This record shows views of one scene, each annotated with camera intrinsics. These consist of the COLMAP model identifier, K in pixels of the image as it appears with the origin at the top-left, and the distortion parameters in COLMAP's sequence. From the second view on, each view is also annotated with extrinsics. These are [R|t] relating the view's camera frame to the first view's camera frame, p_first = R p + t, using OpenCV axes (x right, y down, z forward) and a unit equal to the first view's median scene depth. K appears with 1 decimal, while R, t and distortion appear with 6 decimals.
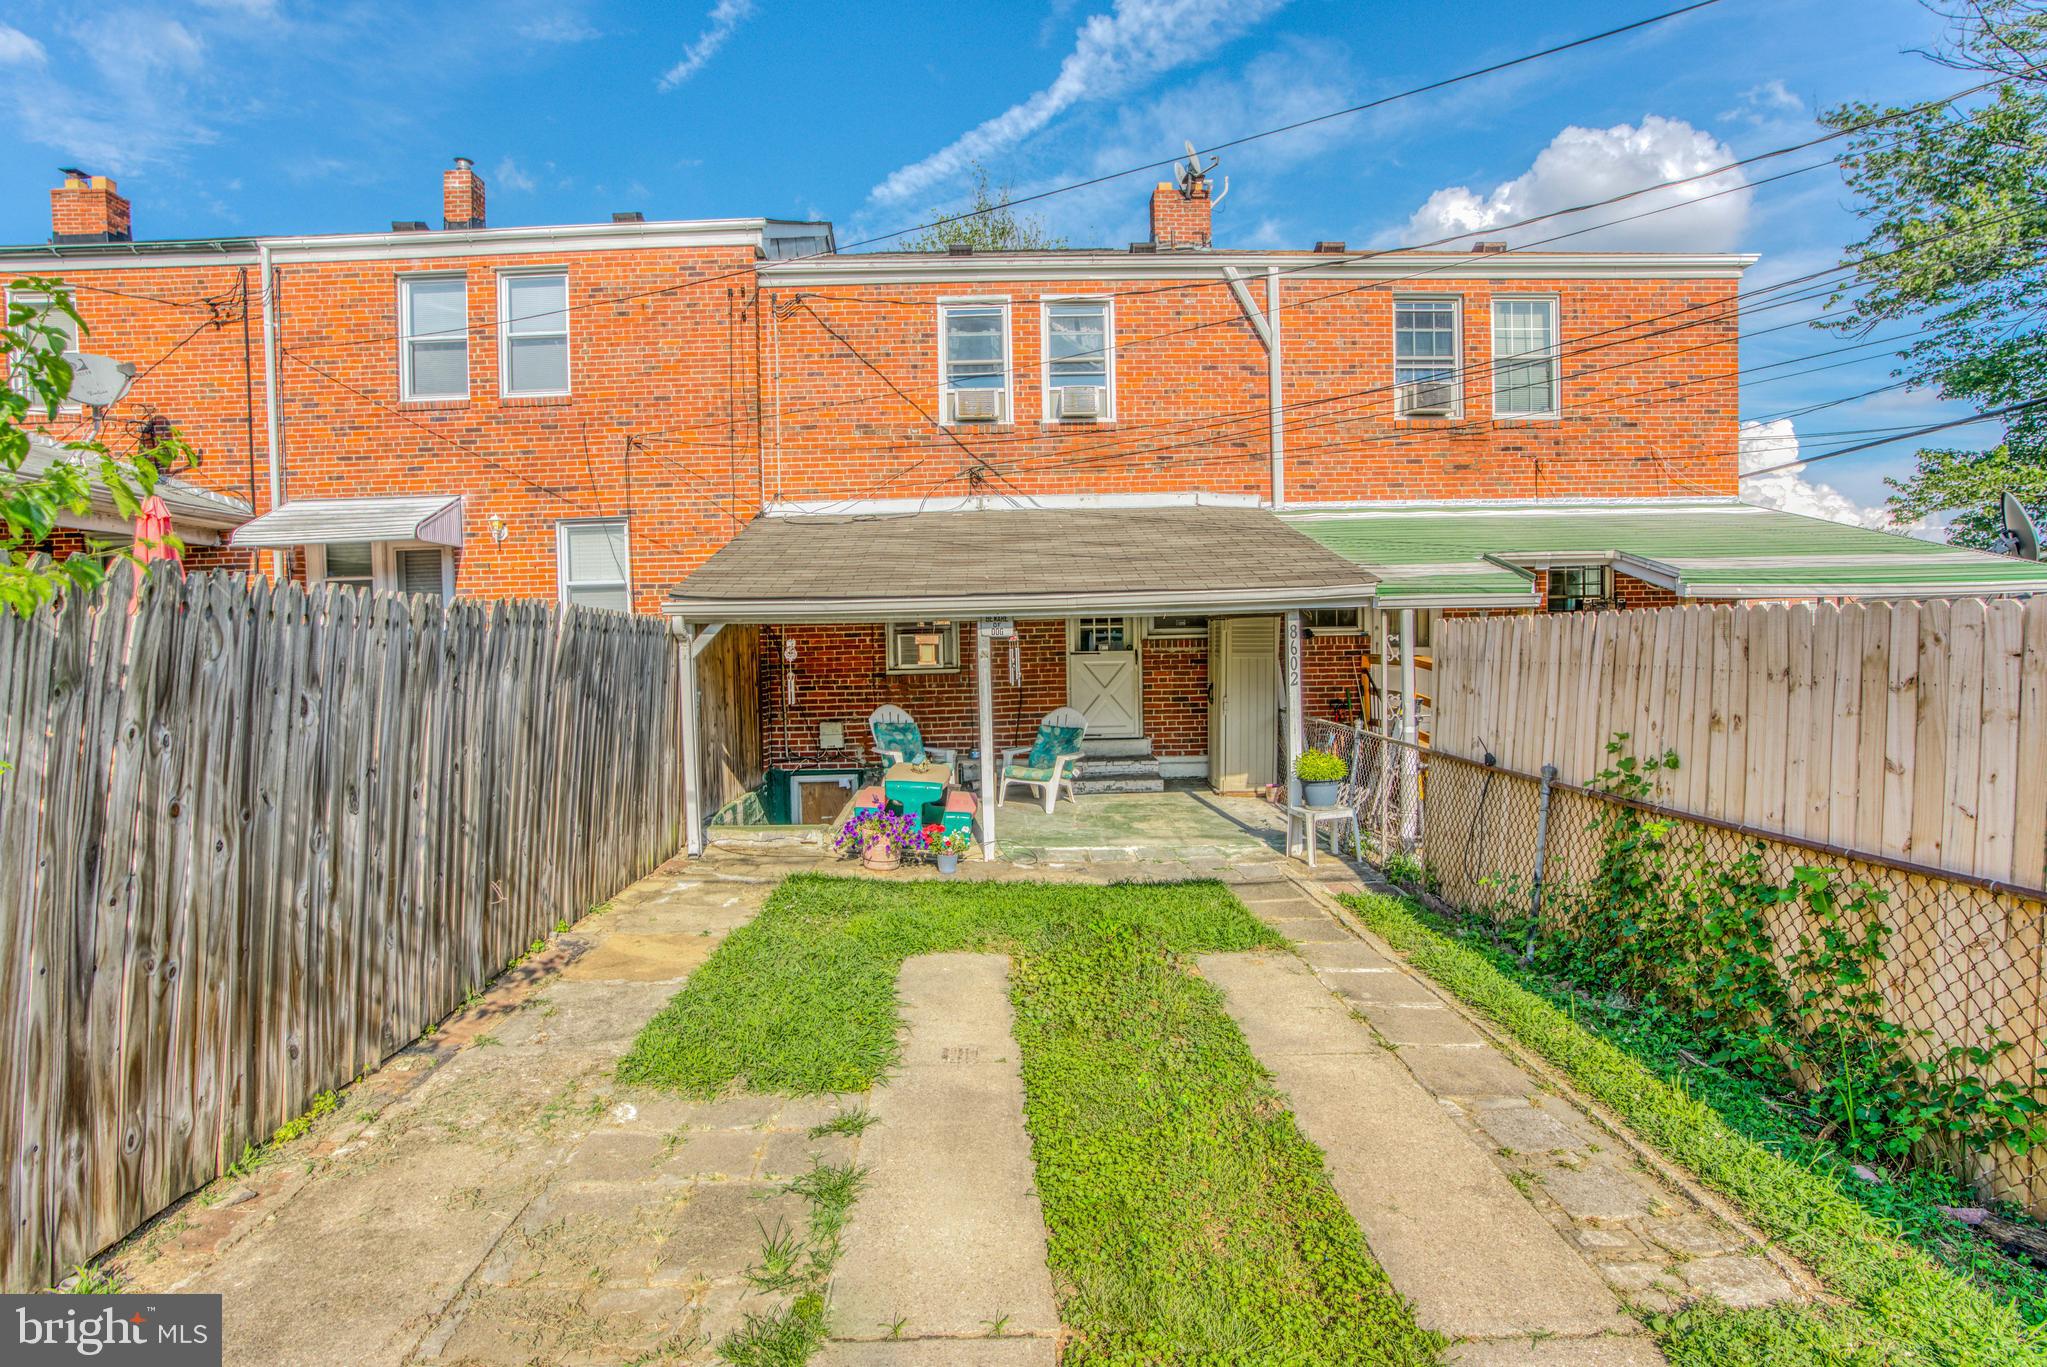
lens RADIAL K [[996.8, 0, 1016.7], [0, 996.8, 673.7], [0, 0, 1]] dist [-0.066302, 0.027840]
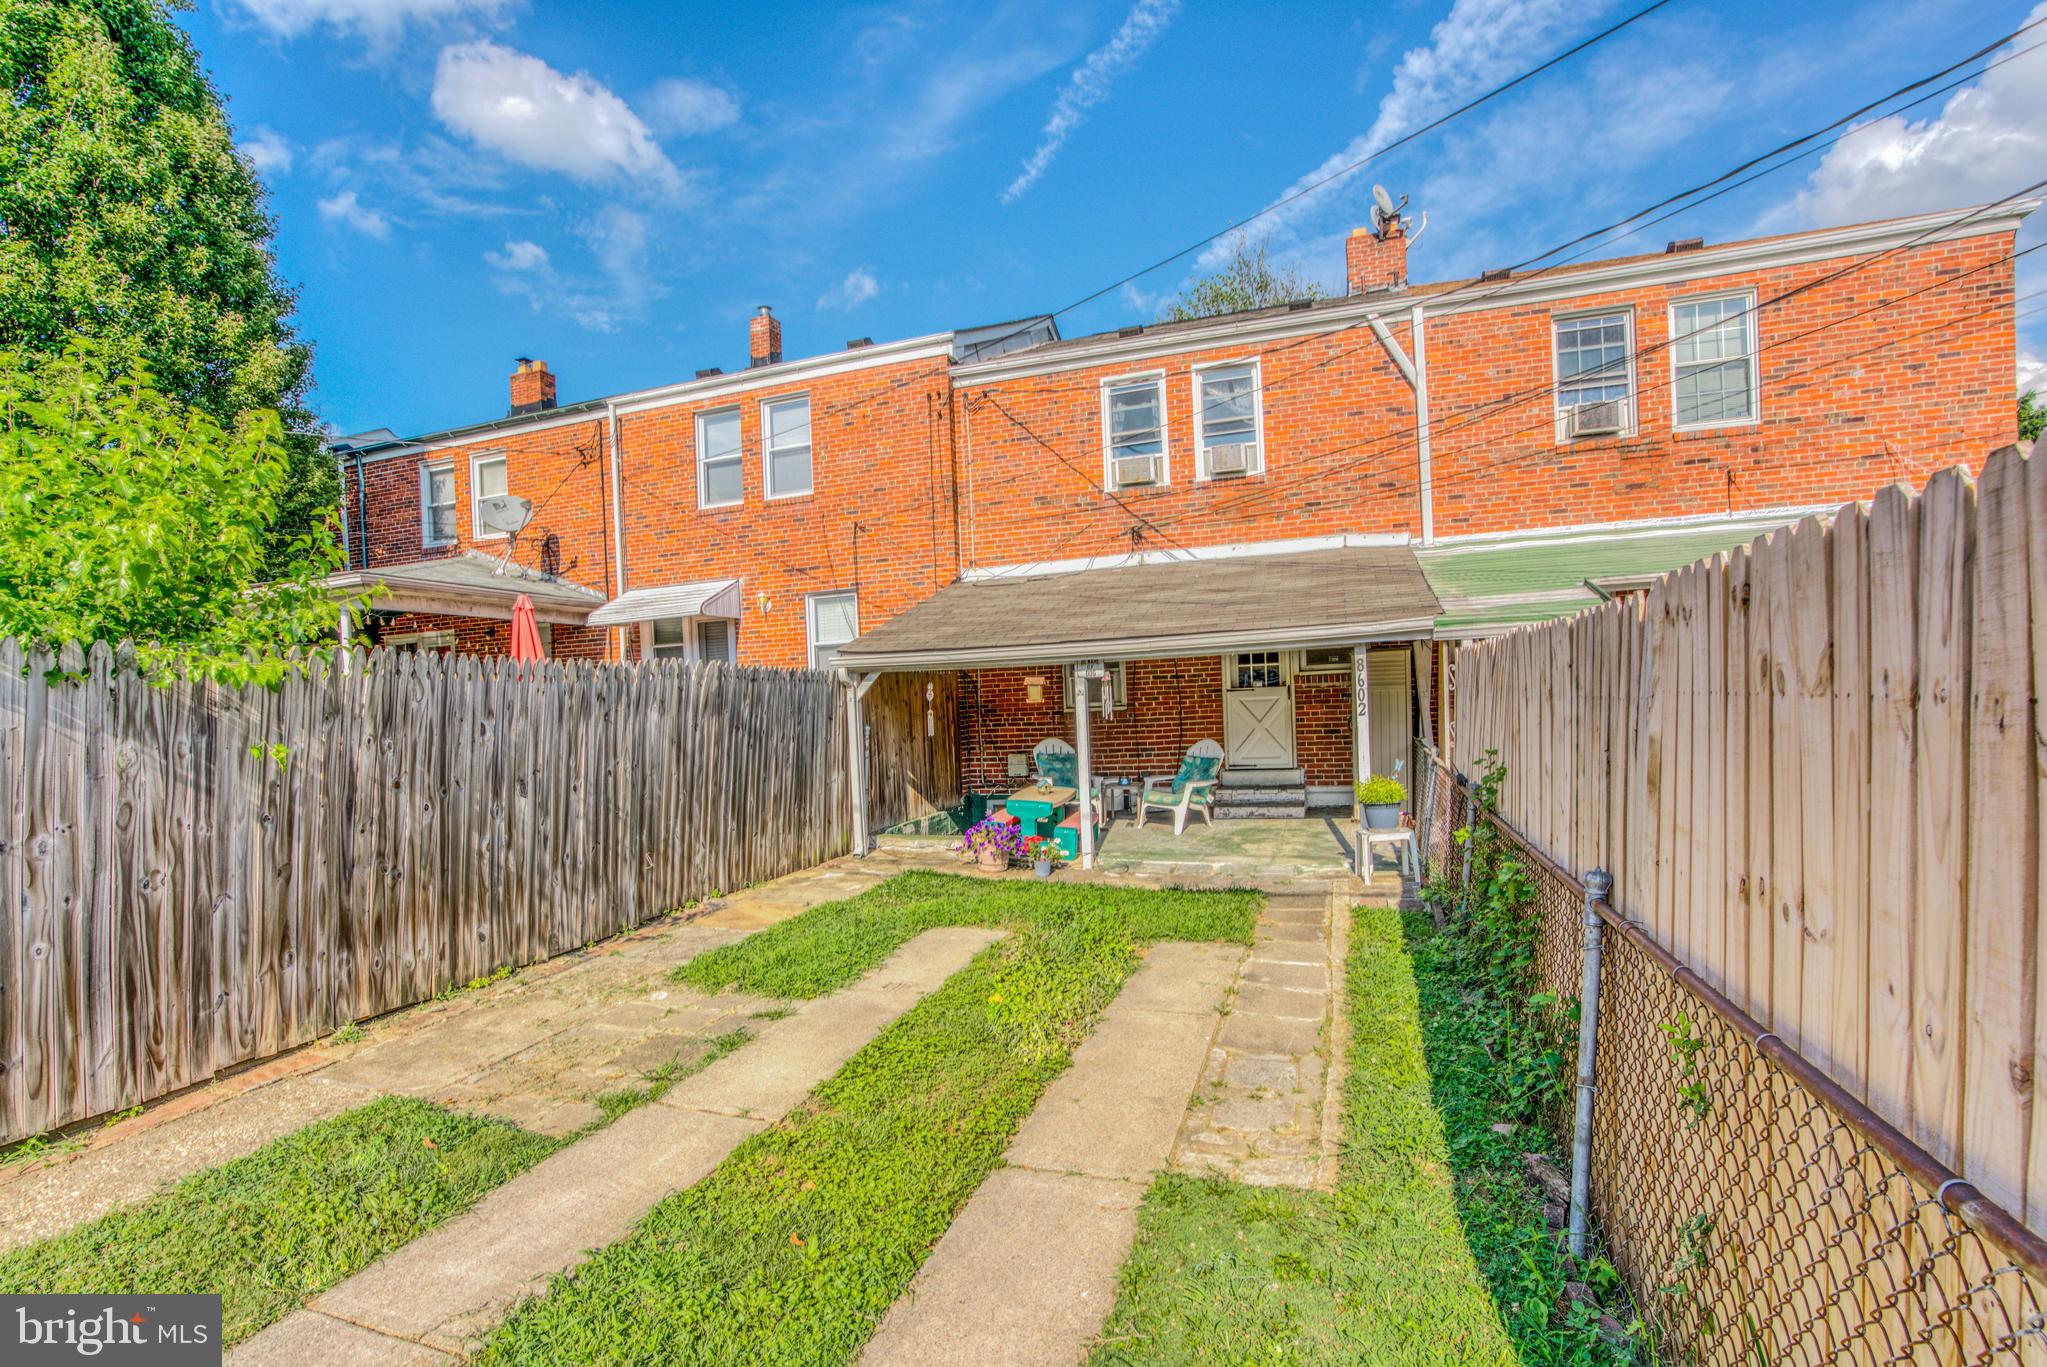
lens RADIAL K [[962.6, 0, 1012.2], [0, 962.6, 712.8], [0, 0, 1]] dist [-0.057850, 0.024300]
pose [[0.940438, -0.014310, -0.339664, 0.270397], [0.012771, 0.999896, -0.006766, 0.011160], [0.339725, 0.002025, 0.940523, -0.090603]]
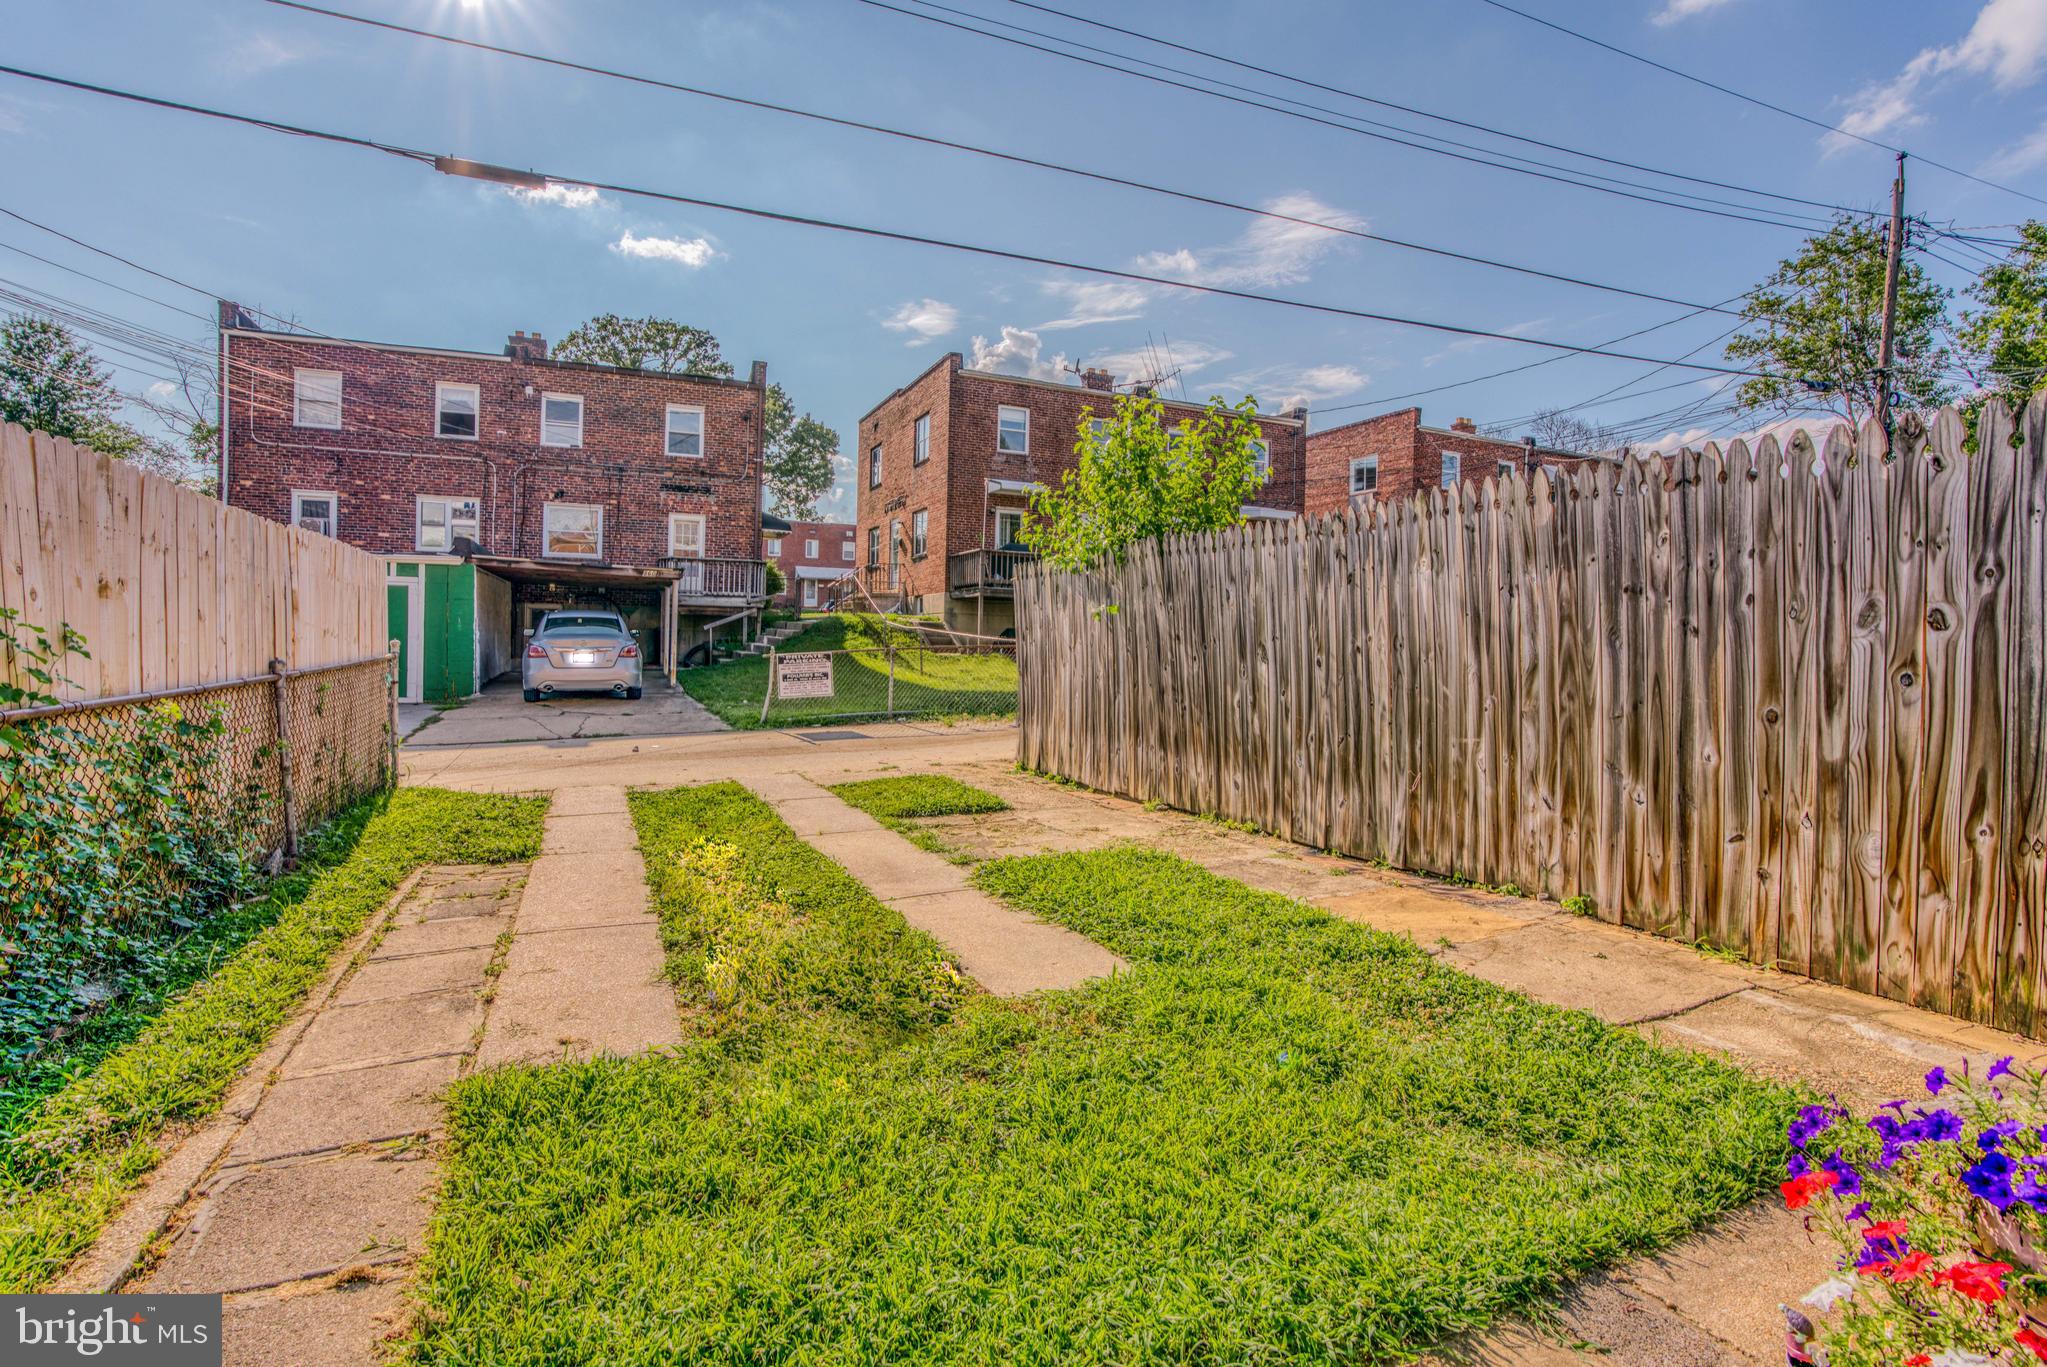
lens RADIAL K [[996.8, 0, 1016.7], [0, 996.8, 673.7], [0, 0, 1]] dist [-0.066302, 0.027840]
pose [[-0.923111, 0.012130, -0.384342, 0.141647], [-0.010116, 0.998390, 0.055806, 0.033056], [0.384400, 0.055403, -0.921503, 1.029910]]
